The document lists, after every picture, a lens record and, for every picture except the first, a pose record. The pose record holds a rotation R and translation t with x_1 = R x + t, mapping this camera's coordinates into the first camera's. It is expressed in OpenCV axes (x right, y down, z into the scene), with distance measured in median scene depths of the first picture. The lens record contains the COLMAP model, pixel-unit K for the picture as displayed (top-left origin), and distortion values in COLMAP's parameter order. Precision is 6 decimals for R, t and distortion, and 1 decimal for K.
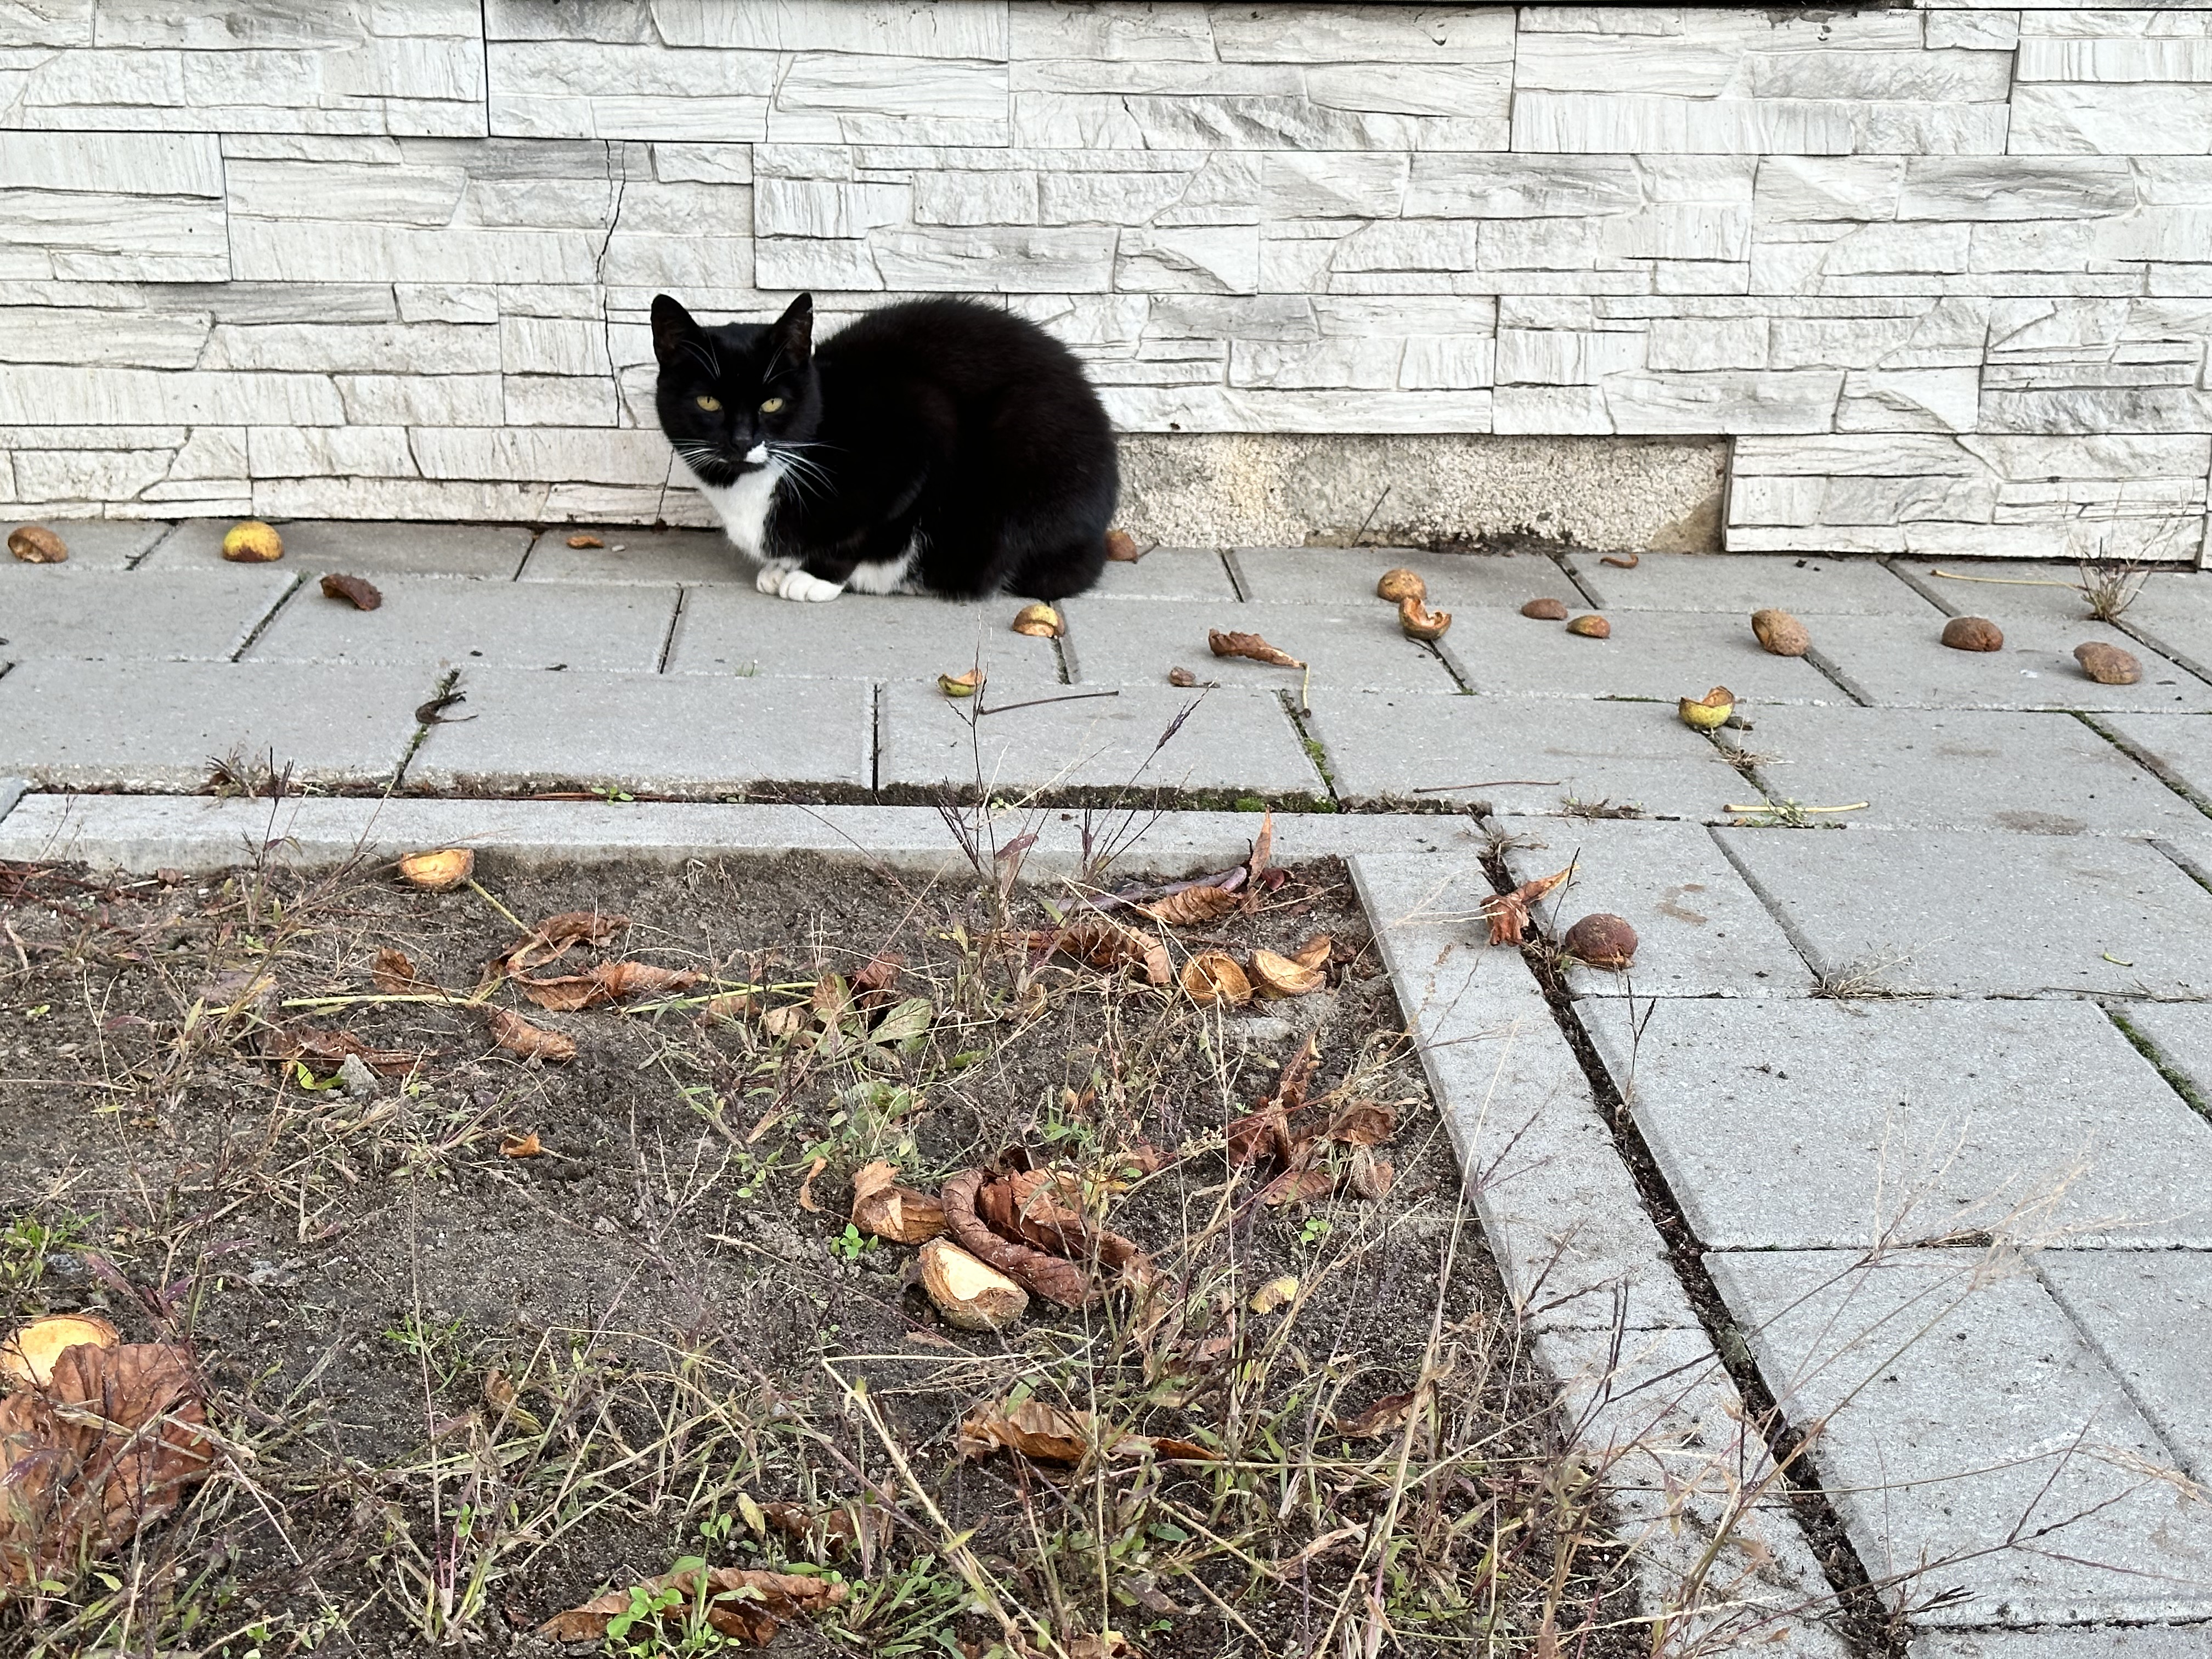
lens RADIAL K [[3101.0, 0, 1106.0], [0, 3101.0, 829.5], [0, 0, 1]] dist [0.246978, 0.049911]
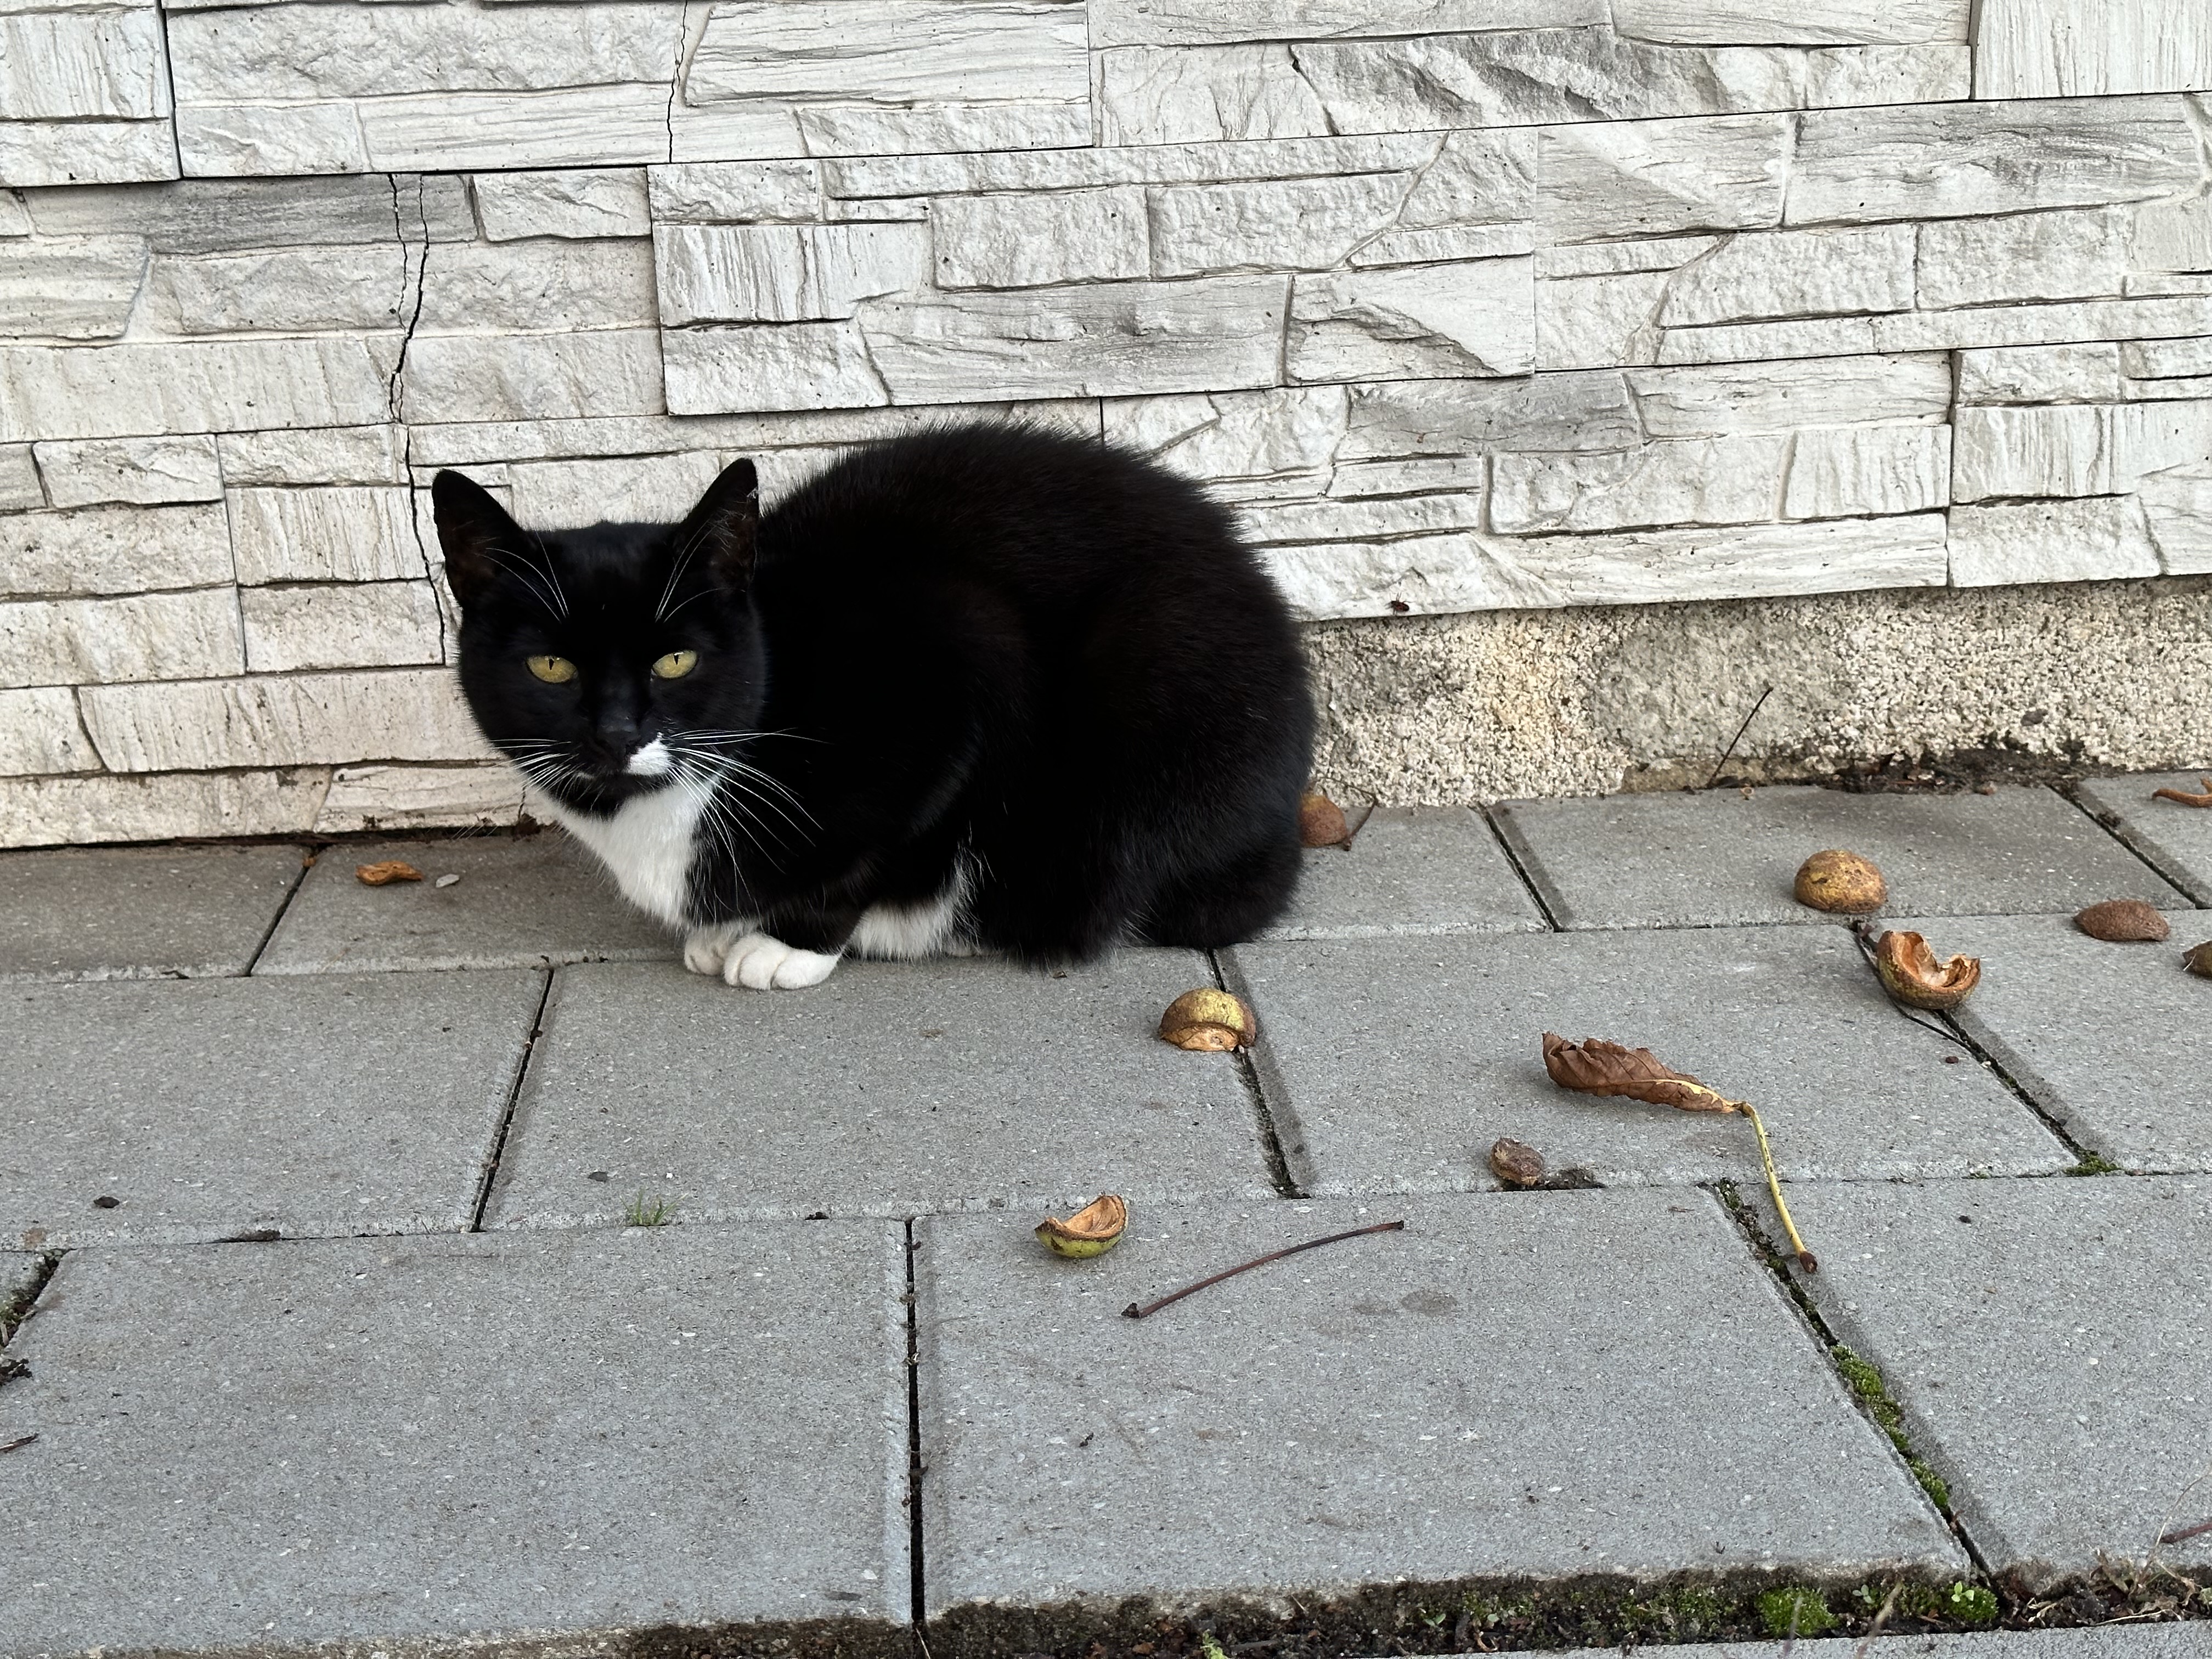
lens RADIAL K [[3031.7, 0, 1106.0], [0, 3031.7, 829.5], [0, 0, 1]] dist [0.206420, -0.153347]
pose [[0.998525, -0.053181, -0.010933, -0.028984], [0.053174, 0.998585, -0.000856, -0.091752], [0.010963, 0.000274, 0.999940, 0.438596]]
